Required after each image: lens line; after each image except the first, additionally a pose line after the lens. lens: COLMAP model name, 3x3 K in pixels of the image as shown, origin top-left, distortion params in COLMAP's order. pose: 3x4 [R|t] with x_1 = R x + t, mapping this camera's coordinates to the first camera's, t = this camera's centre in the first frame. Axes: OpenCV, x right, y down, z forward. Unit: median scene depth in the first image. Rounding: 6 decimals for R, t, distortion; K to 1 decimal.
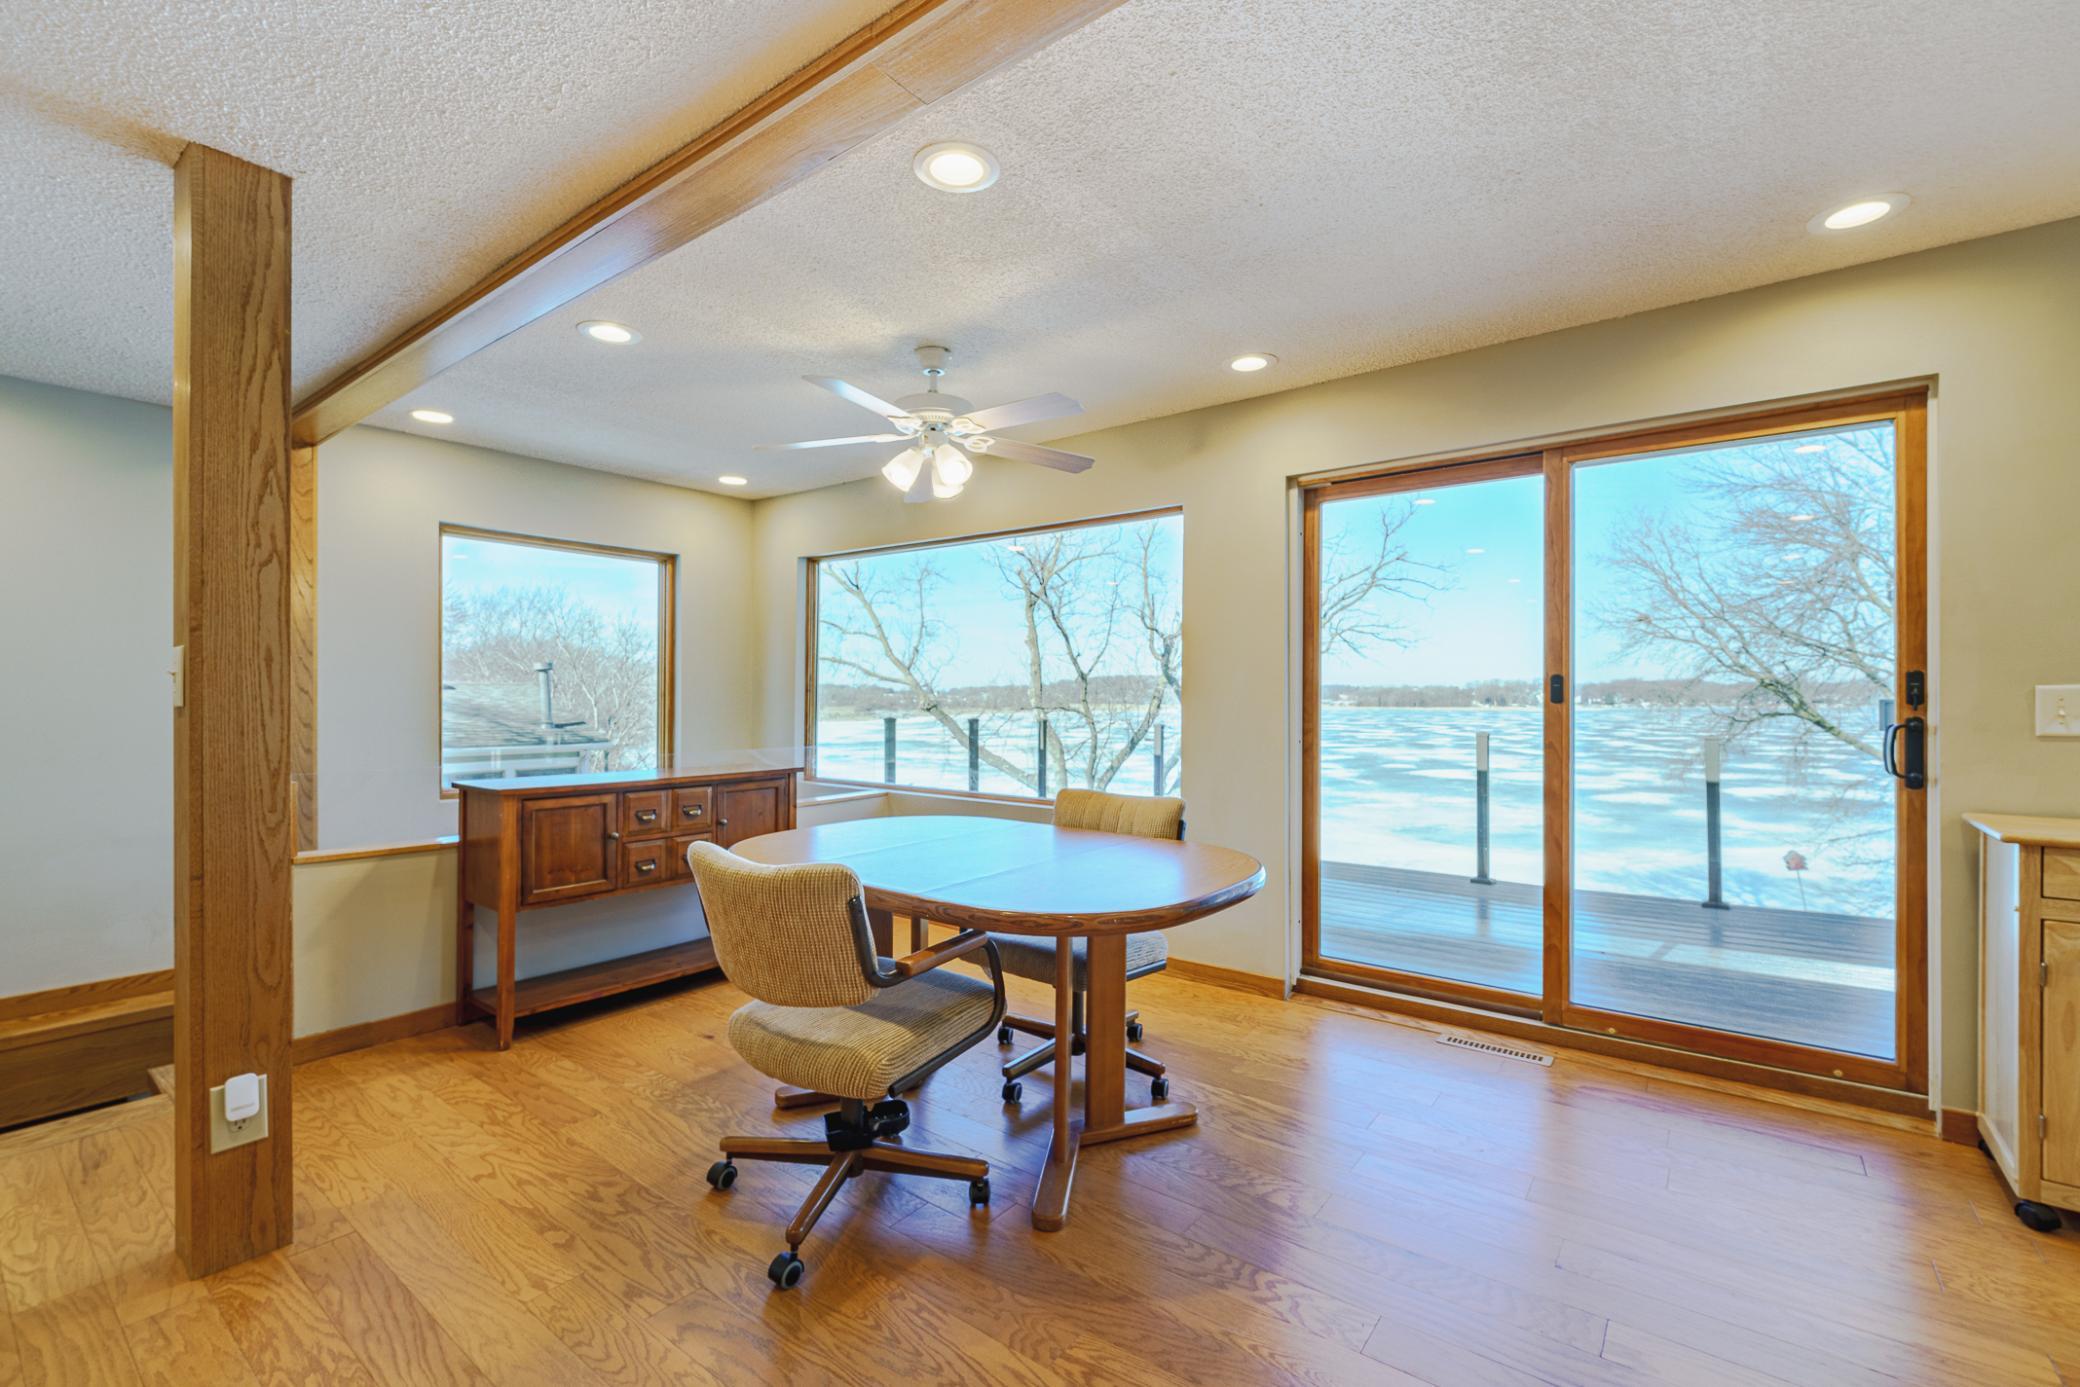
lens RADIAL K [[894.0, 0, 1034.6], [0, 894.0, 695.0], [0, 0, 1]] dist [-0.003581, -0.000070]
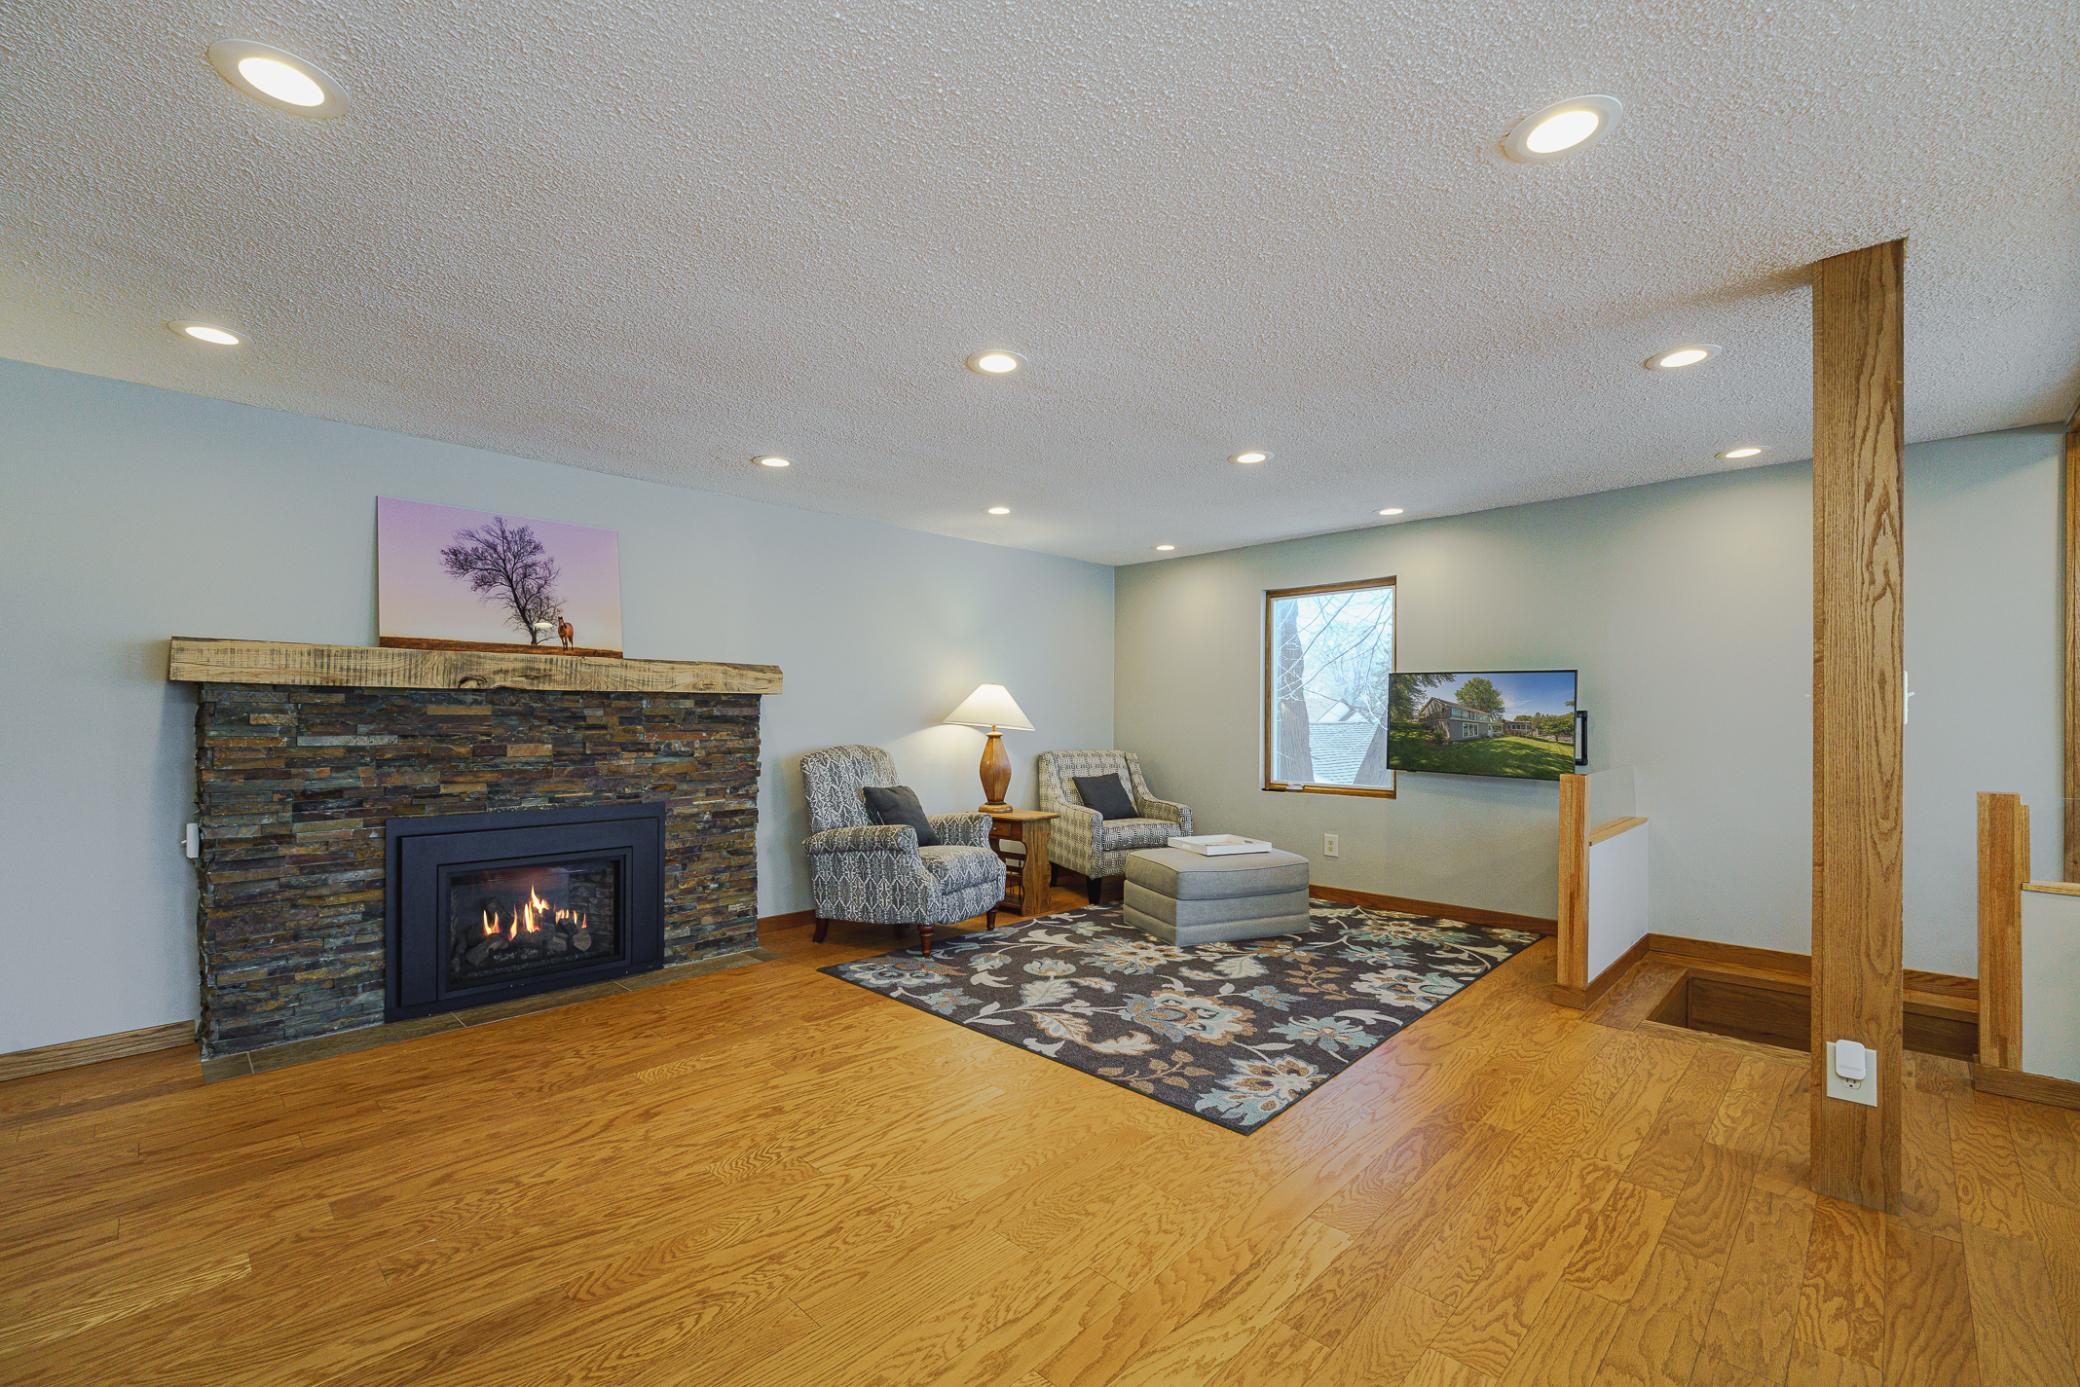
lens RADIAL K [[894.0, 0, 1034.7], [0, 894.0, 706.6], [0, 0, 1]] dist [-0.003581, -0.000070]
pose [[-0.101271, -0.009673, -0.994812, 0.365687], [0.001283, 0.999951, -0.009854, 0.000250], [0.994858, -0.002275, -0.101254, 0.055115]]
